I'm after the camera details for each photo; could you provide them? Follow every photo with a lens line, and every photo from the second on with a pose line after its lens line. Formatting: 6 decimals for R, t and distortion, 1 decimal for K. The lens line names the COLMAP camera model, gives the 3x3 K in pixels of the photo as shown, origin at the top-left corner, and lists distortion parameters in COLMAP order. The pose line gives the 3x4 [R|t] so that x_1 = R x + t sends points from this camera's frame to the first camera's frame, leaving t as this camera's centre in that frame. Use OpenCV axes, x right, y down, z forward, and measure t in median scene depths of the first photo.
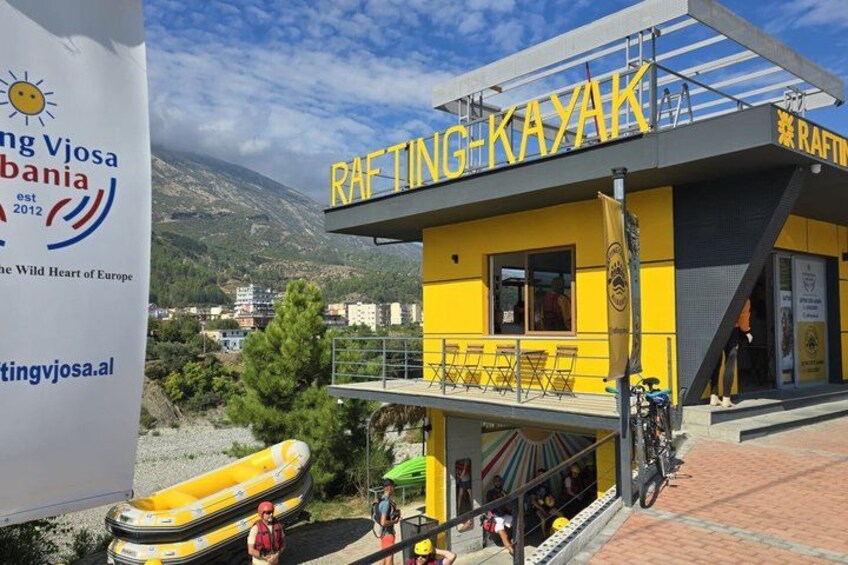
lens RADIAL K [[709.8, 0, 424.0], [0, 709.8, 282.5], [0, 0, 1]] dist [0.042032, -0.001822]
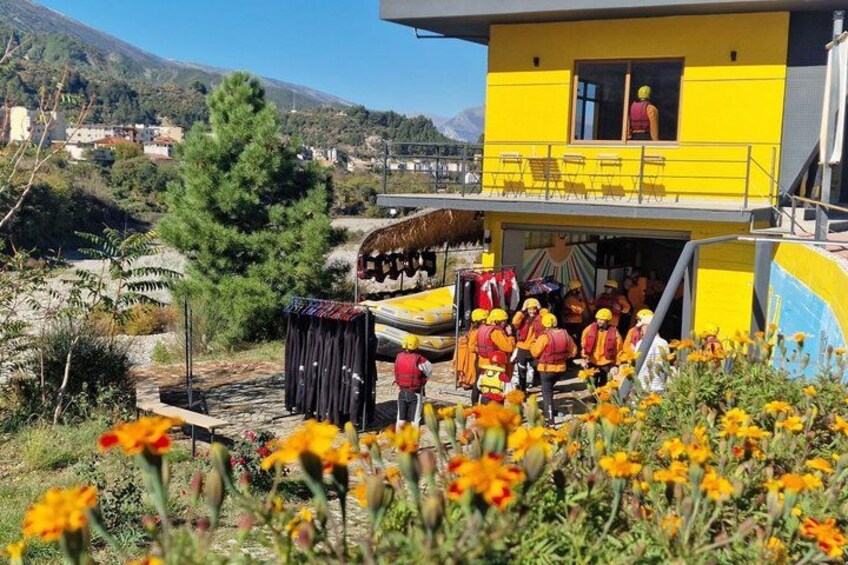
lens RADIAL K [[1180.2, 0, 424.0], [0, 1180.2, 282.5], [0, 0, 1]] dist [0.050147, -0.032955]
pose [[0.949951, 0.004618, 0.312364, -0.528160], [-0.055690, 0.986378, 0.154779, 0.018953], [-0.307394, -0.164428, 0.937269, -0.436477]]
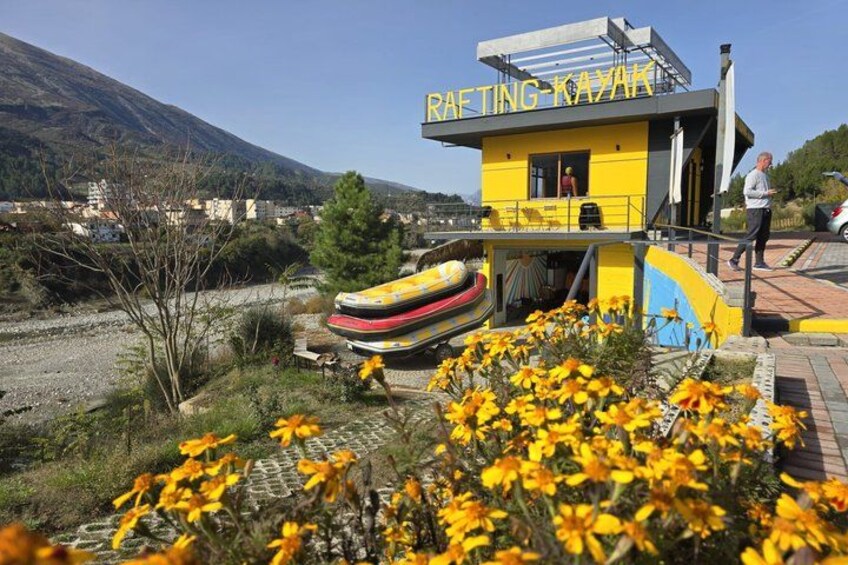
lens RADIAL K [[613.1, 0, 436.8], [0, 613.1, 278.0], [0, 0, 1]] dist [0.036873, -0.002398]
pose [[0.960912, -0.029035, 0.275327, -0.483781], [-0.013129, 0.988588, 0.150074, 0.033672], [-0.276542, -0.147823, 0.949565, -0.371412]]
